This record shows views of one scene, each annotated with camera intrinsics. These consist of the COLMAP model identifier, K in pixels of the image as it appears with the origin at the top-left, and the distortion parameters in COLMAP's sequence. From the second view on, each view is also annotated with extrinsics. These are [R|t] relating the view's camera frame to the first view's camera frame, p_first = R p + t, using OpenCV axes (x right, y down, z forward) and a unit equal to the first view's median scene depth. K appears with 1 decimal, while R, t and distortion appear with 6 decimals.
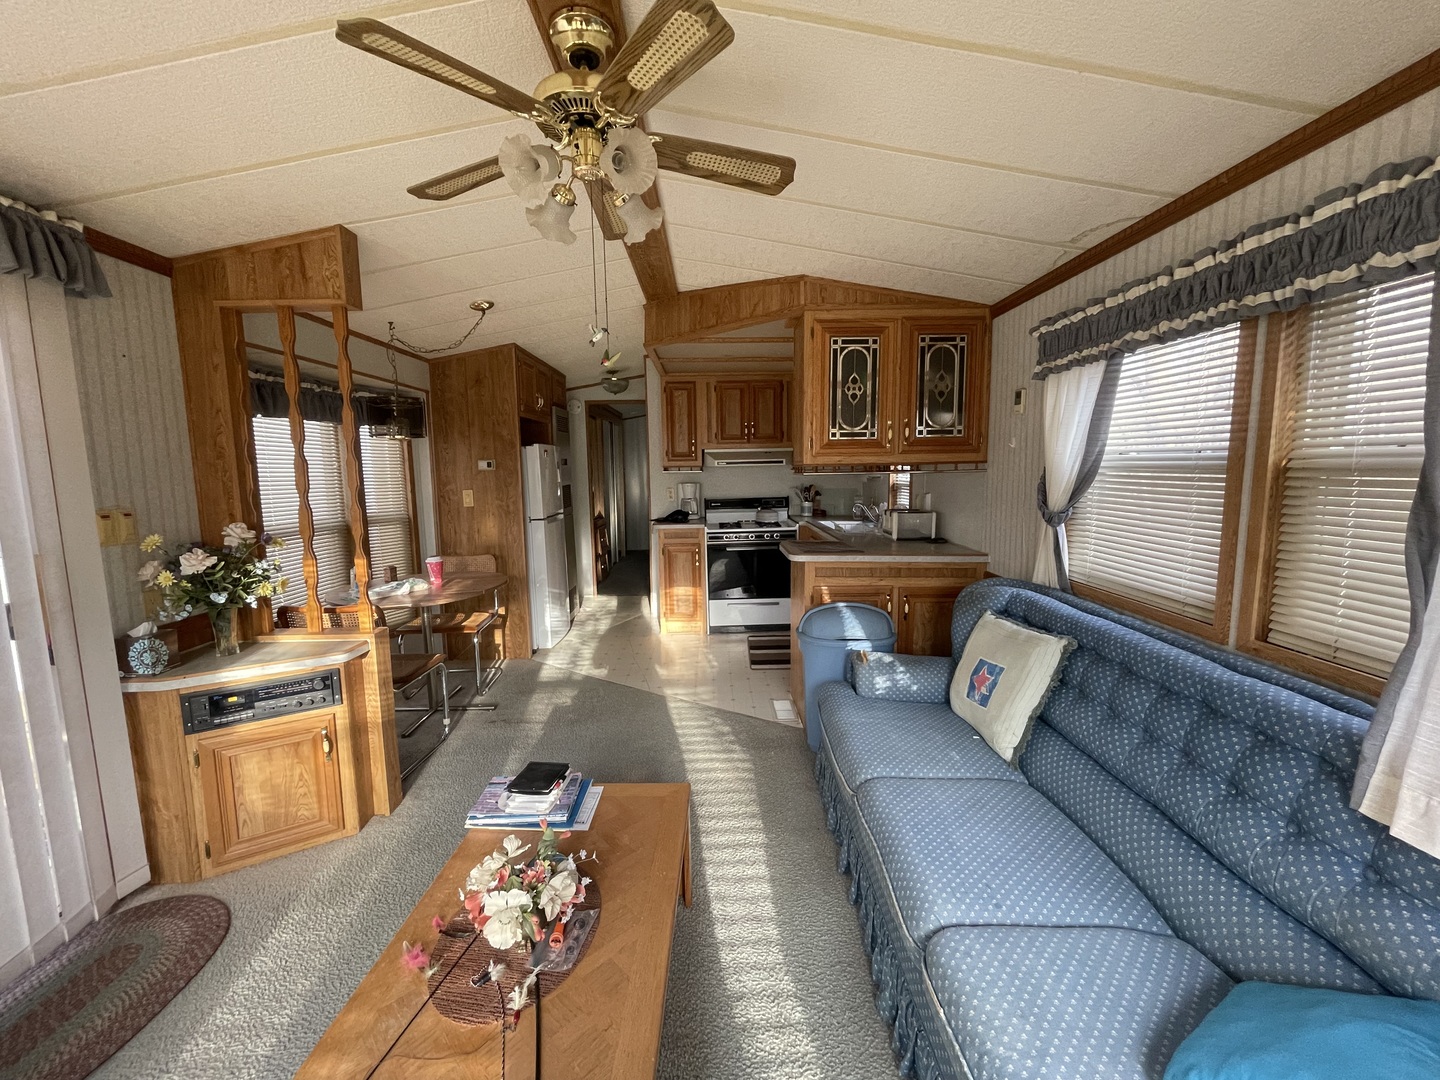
lens RADIAL K [[582.3, 0, 717.4], [0, 582.3, 535.6], [0, 0, 1]] dist [-0.003272, -0.000335]
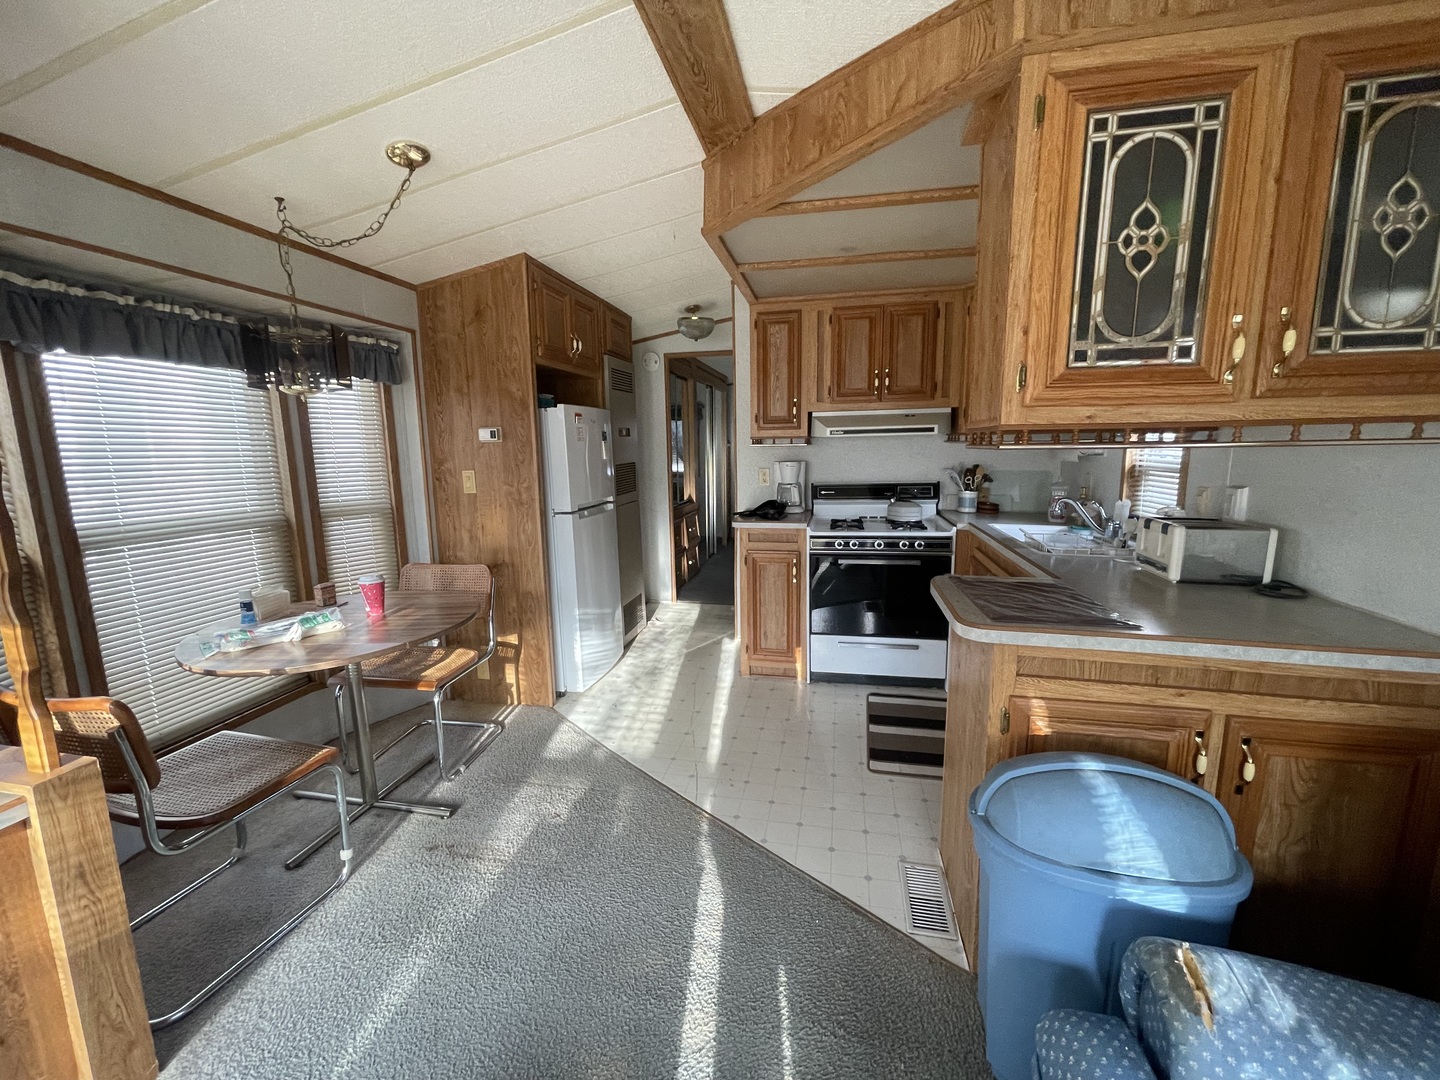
lens RADIAL K [[582.3, 0, 717.0], [0, 582.3, 533.8], [0, 0, 1]] dist [-0.003272, -0.000335]
pose [[0.975802, 0.033405, -0.216090, 0.035739], [-0.024852, 0.998801, 0.042179, -0.053720], [0.217240, -0.035788, 0.975462, 0.521326]]
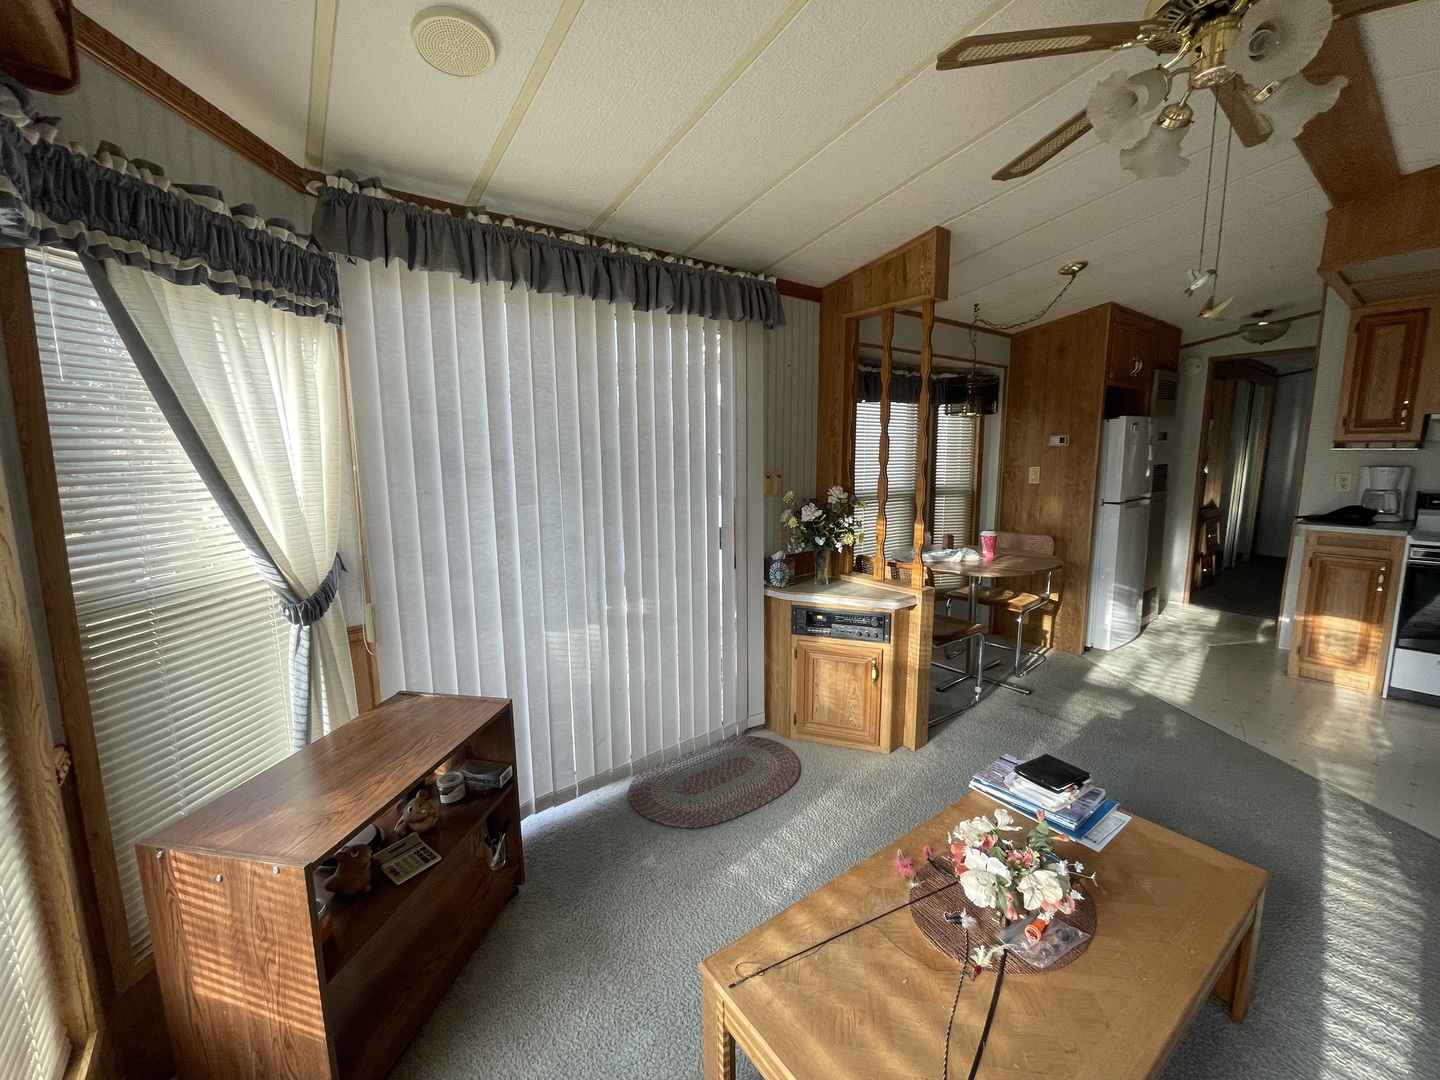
lens RADIAL K [[582.3, 0, 711.9], [0, 582.3, 535.3], [0, 0, 1]] dist [-0.003272, -0.000335]
pose [[0.601517, 0.124303, -0.789130, 0.034969], [-0.091336, 0.992044, 0.086644, 0.000494], [0.793621, 0.019958, 0.608085, -0.012382]]
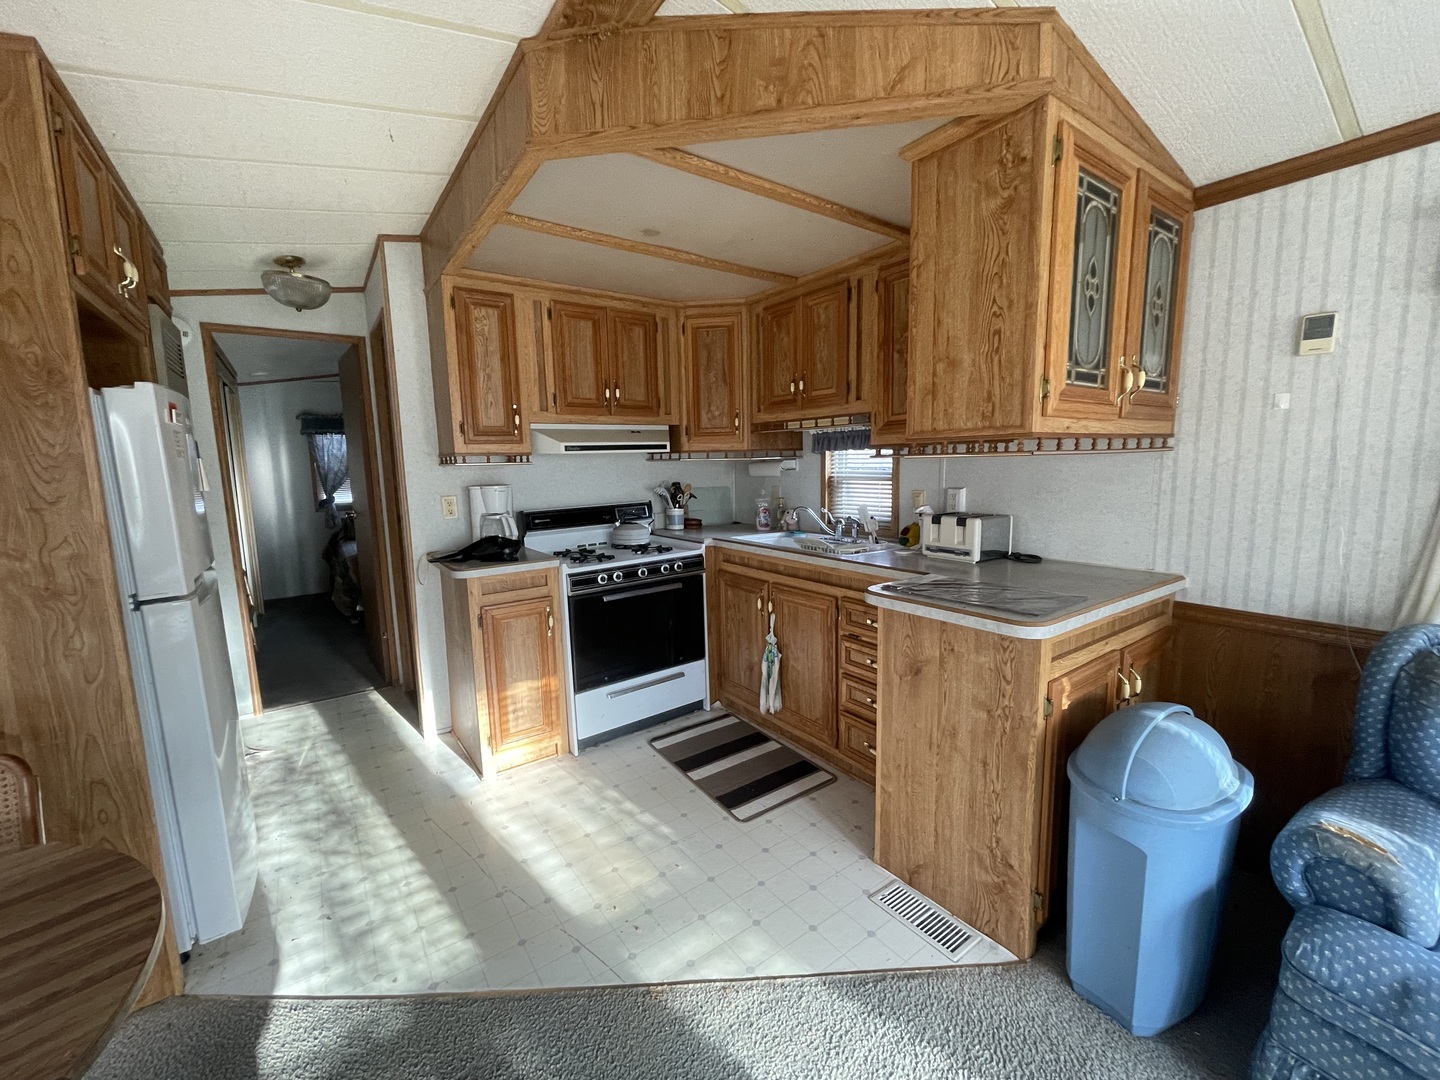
lens RADIAL K [[582.3, 0, 711.5], [0, 582.3, 534.4], [0, 0, 1]] dist [-0.003272, -0.000335]
pose [[0.821726, -0.077062, 0.564649, -0.342801], [0.077801, 0.996708, 0.022807, -0.071882], [-0.564548, 0.025189, 0.825016, 0.767300]]
